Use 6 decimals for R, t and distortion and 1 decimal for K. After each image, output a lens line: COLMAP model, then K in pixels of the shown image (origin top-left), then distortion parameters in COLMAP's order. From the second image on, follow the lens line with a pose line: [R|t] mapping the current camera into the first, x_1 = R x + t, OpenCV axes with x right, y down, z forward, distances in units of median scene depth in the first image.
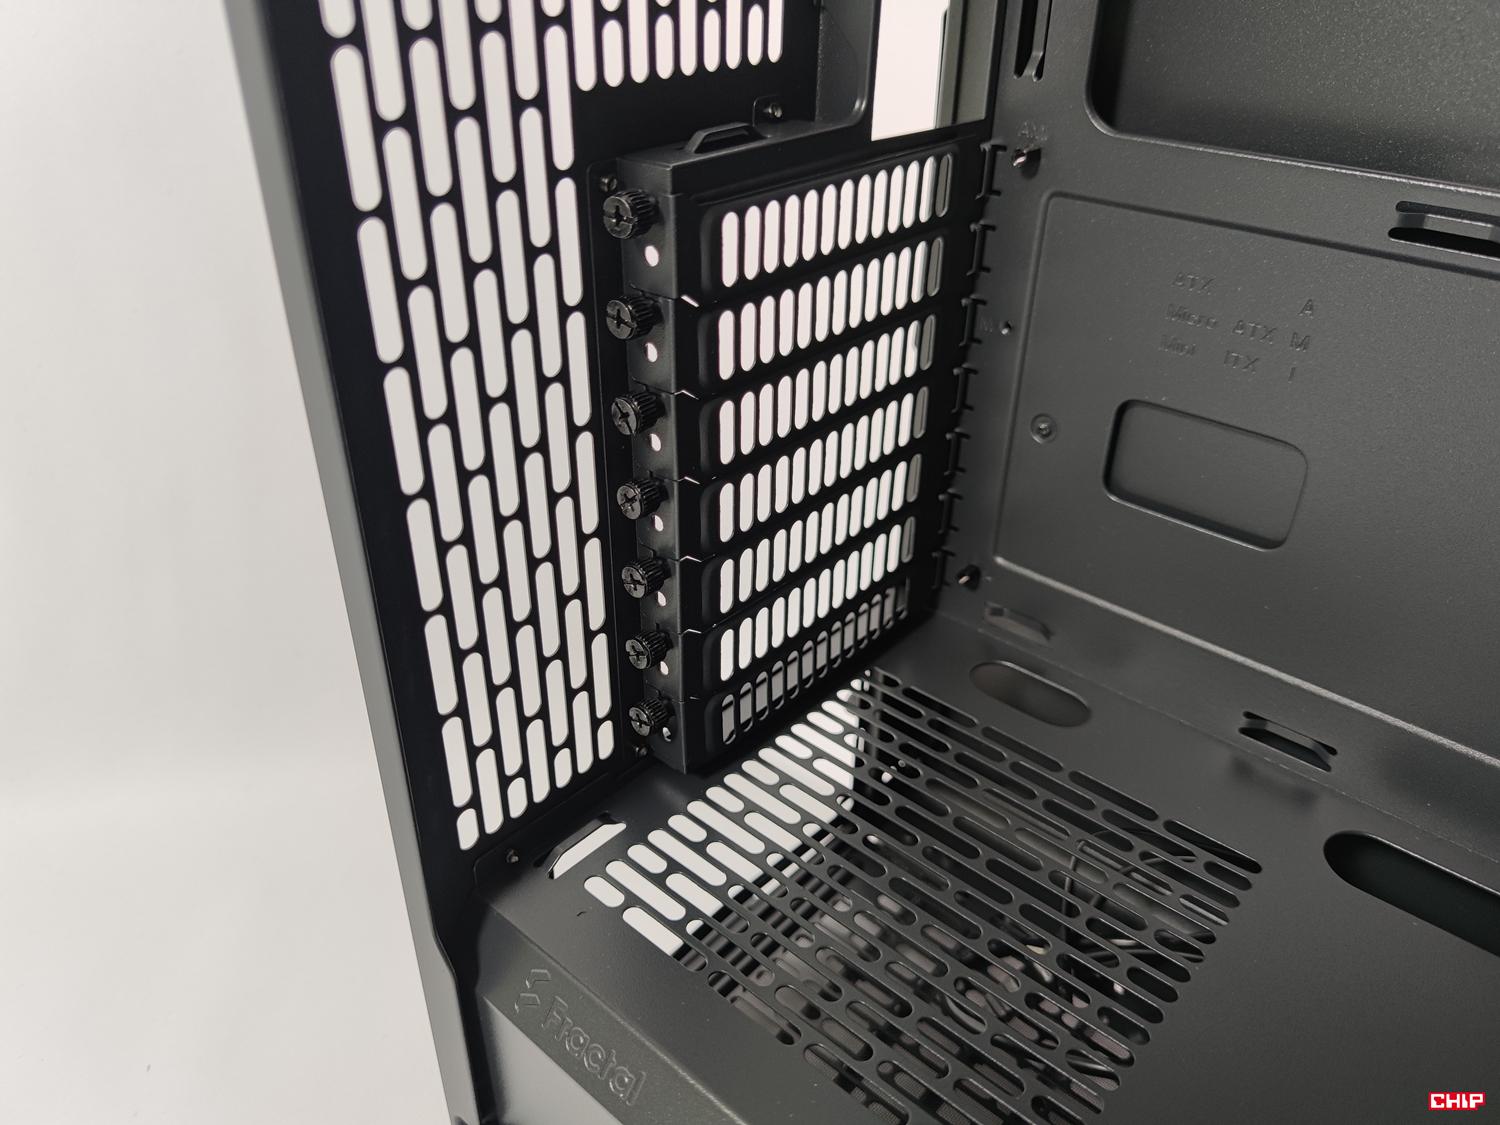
lens RADIAL K [[1137.7, 0, 767.9], [0, 1137.7, 560.4], [0, 0, 1]] dist [0.048509, -0.001717]
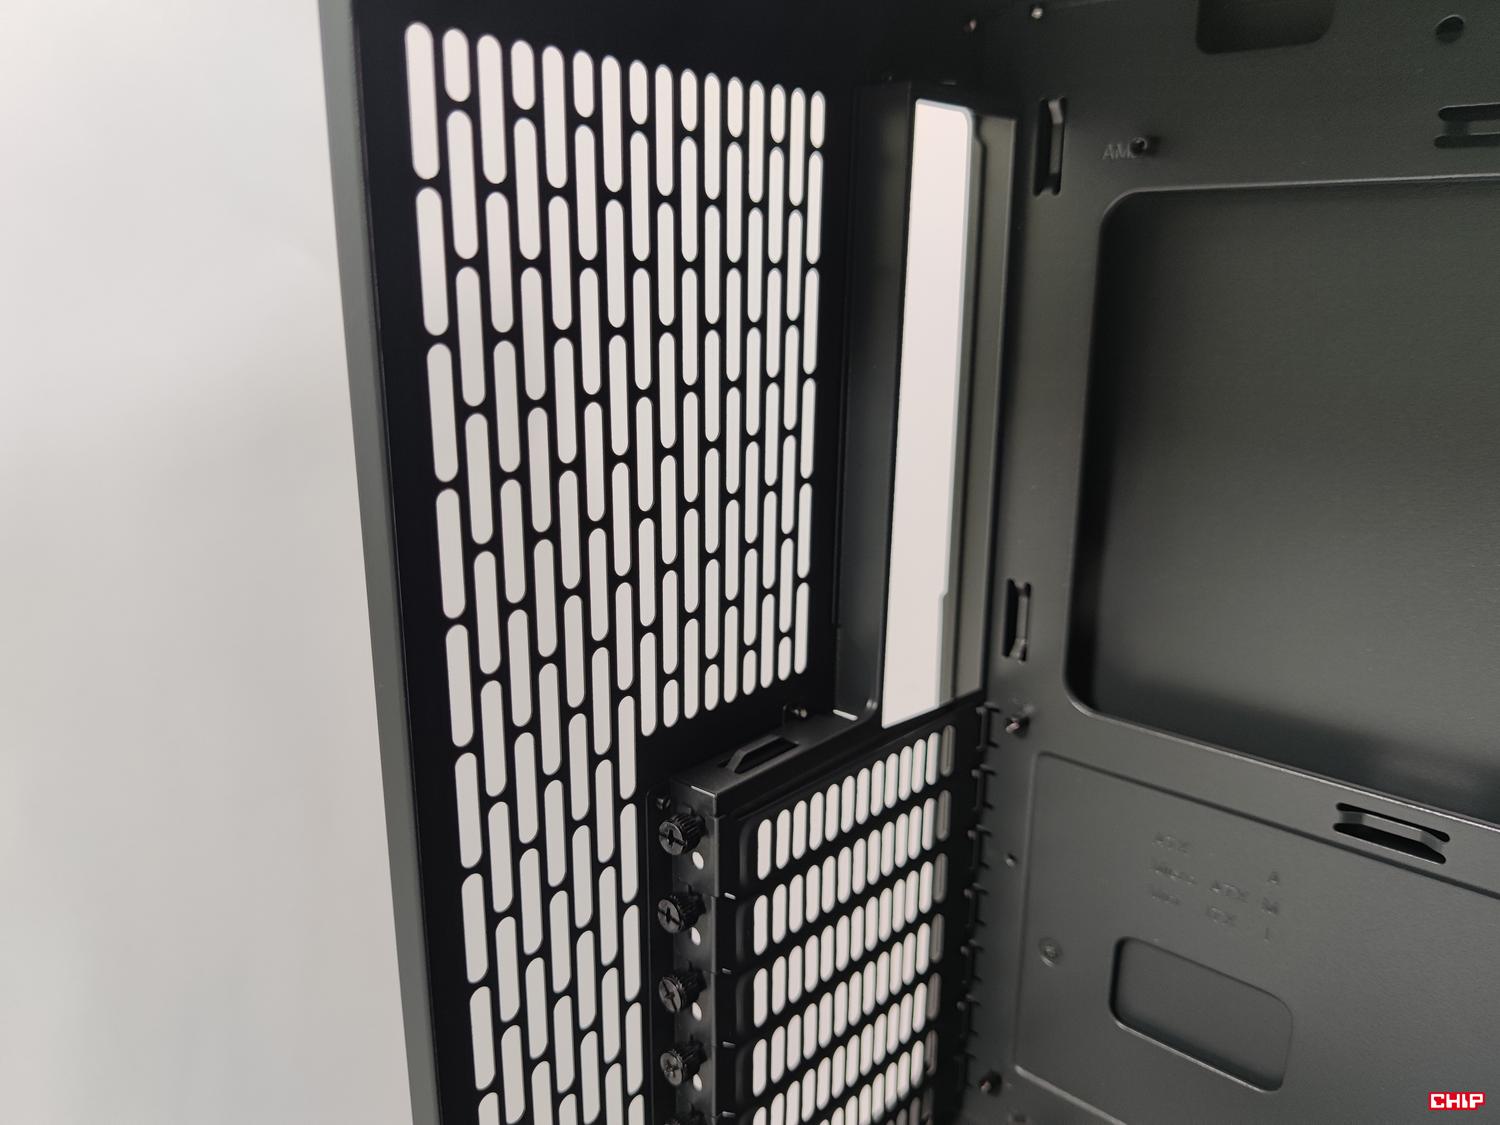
lens RADIAL K [[1078.7, 0, 730.6], [0, 1078.7, 568.7], [0, 0, 1]] dist [0.037459, -0.098001]
pose [[0.997949, -0.004800, -0.063832, 0.004372], [-0.012944, 0.961454, -0.274661, -0.197591], [0.062690, 0.274924, 0.959420, -0.122883]]
